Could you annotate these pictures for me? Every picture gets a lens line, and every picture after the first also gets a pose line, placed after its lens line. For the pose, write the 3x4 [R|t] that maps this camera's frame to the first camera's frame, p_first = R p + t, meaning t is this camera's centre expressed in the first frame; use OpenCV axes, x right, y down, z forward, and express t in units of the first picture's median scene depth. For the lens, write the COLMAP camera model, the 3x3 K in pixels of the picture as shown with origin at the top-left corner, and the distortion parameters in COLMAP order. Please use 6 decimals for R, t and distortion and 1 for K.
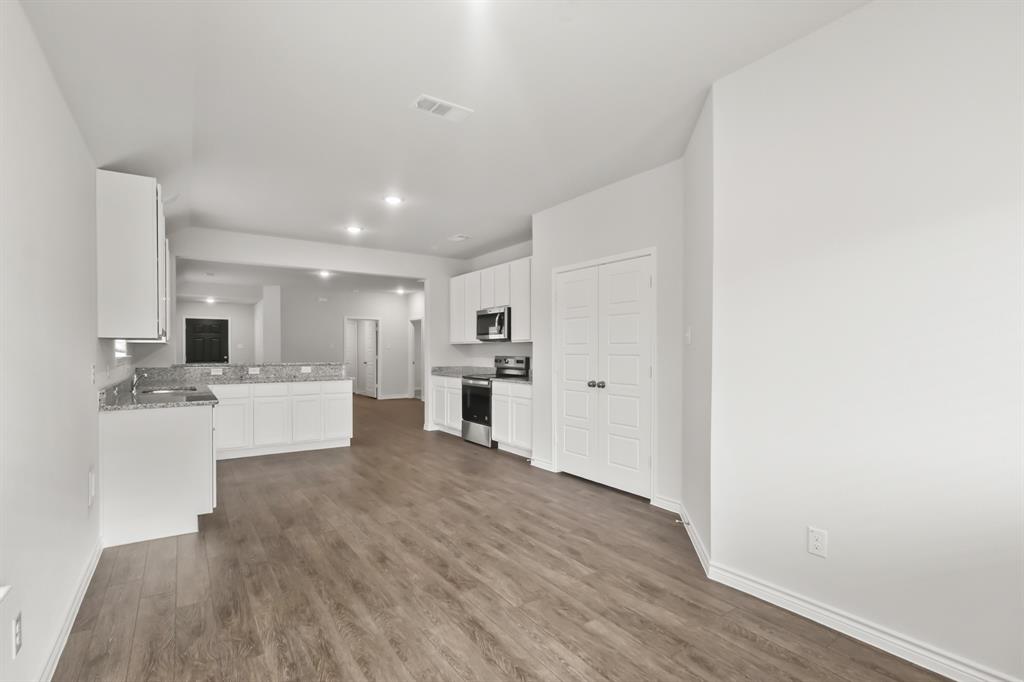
lens RADIAL K [[490.3, 0, 511.2], [0, 490.3, 357.4], [0, 0, 1]] dist [0.001922, 0.000042]
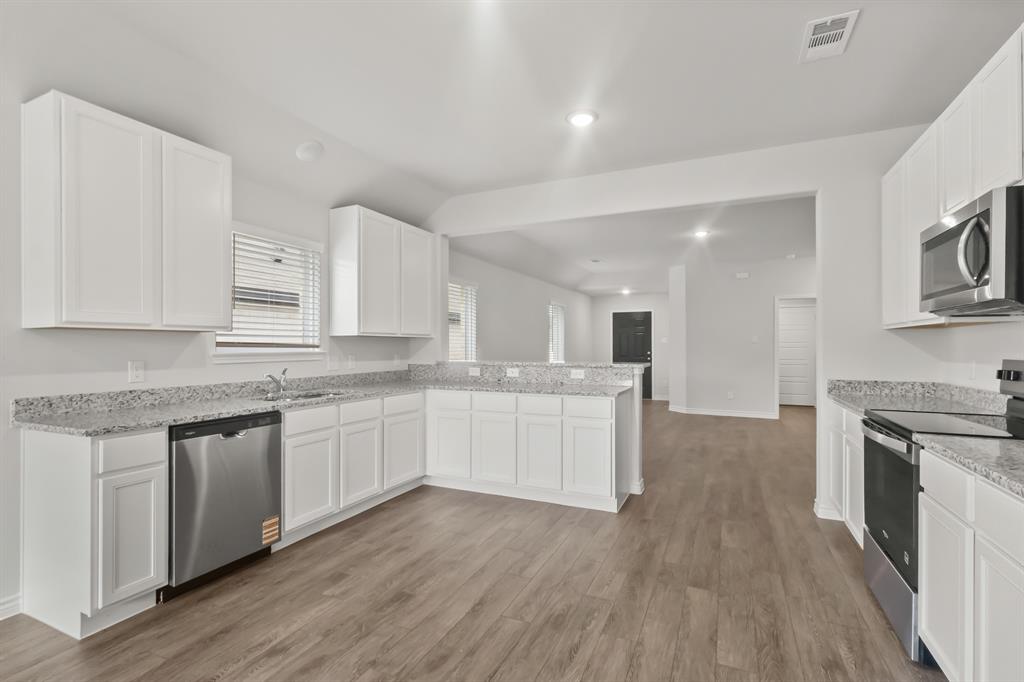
lens RADIAL K [[469.8, 0, 511.8], [0, 469.8, 347.3], [0, 0, 1]] dist [-0.003781, -0.000149]
pose [[0.513870, 0.002804, -0.857863, 0.069274], [-0.010983, 0.999934, -0.003310, -0.006968], [0.857798, 0.011123, 0.513867, 0.560137]]
